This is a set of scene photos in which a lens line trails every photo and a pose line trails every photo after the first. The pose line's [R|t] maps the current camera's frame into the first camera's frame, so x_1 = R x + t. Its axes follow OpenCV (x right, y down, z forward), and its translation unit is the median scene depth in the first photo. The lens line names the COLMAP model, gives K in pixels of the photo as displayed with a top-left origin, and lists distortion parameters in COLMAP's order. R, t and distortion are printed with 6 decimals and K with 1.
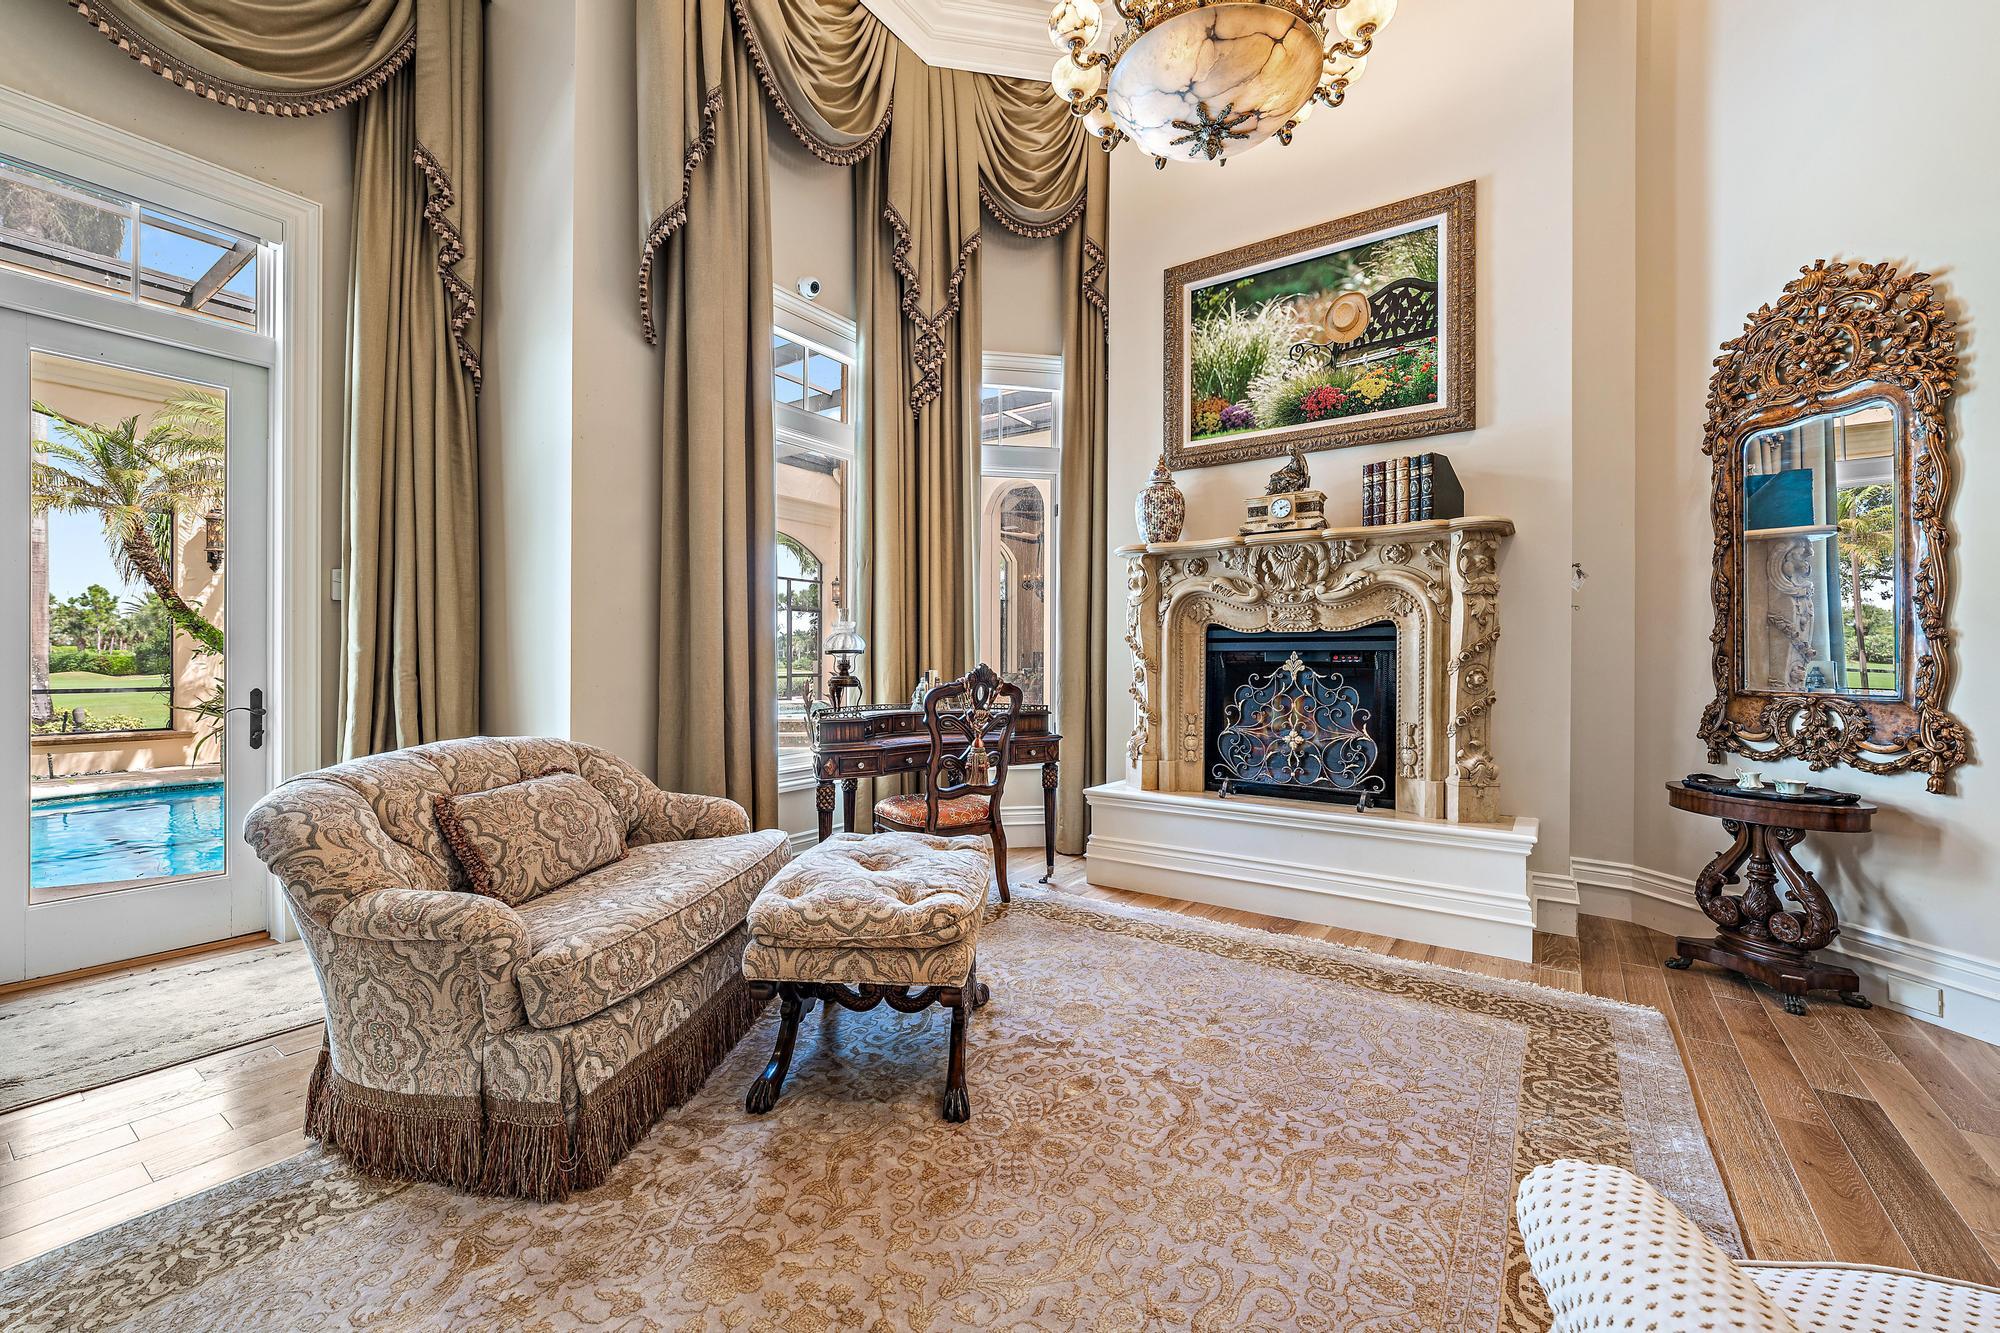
lens RADIAL K [[813.4, 0, 1000.4], [0, 813.4, 659.3], [0, 0, 1]] dist [-0.001850, 0.000673]
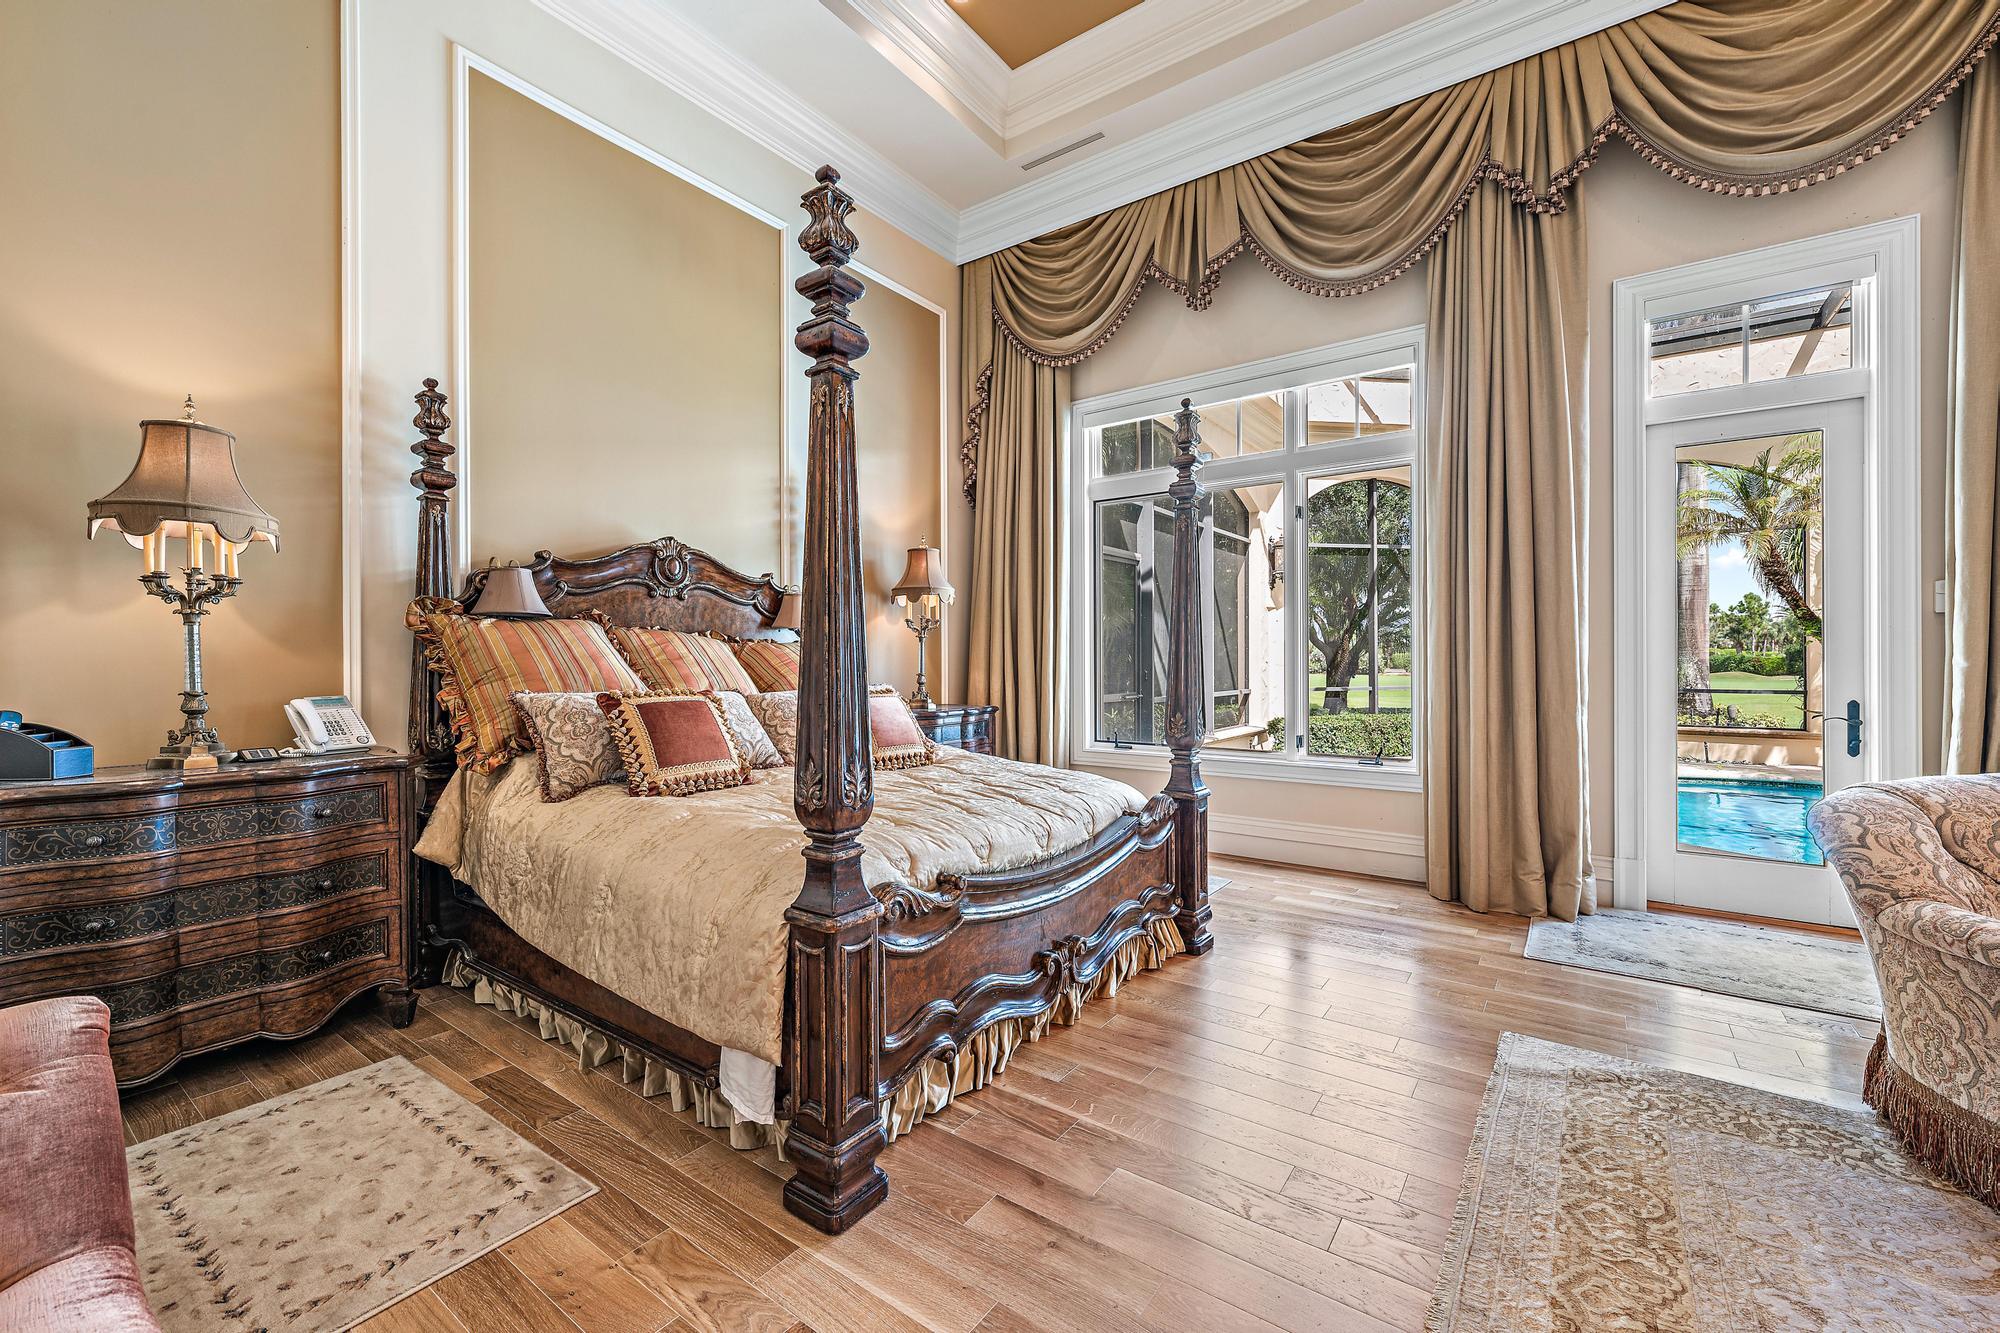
lens RADIAL K [[813.4, 0, 1002.0], [0, 813.4, 664.0], [0, 0, 1]] dist [-0.001850, 0.000673]
pose [[-0.013370, 0.000422, -0.999911, 0.280628], [0.004585, 0.999989, 0.000360, -0.028564], [0.999900, -0.004580, -0.013372, -0.176536]]
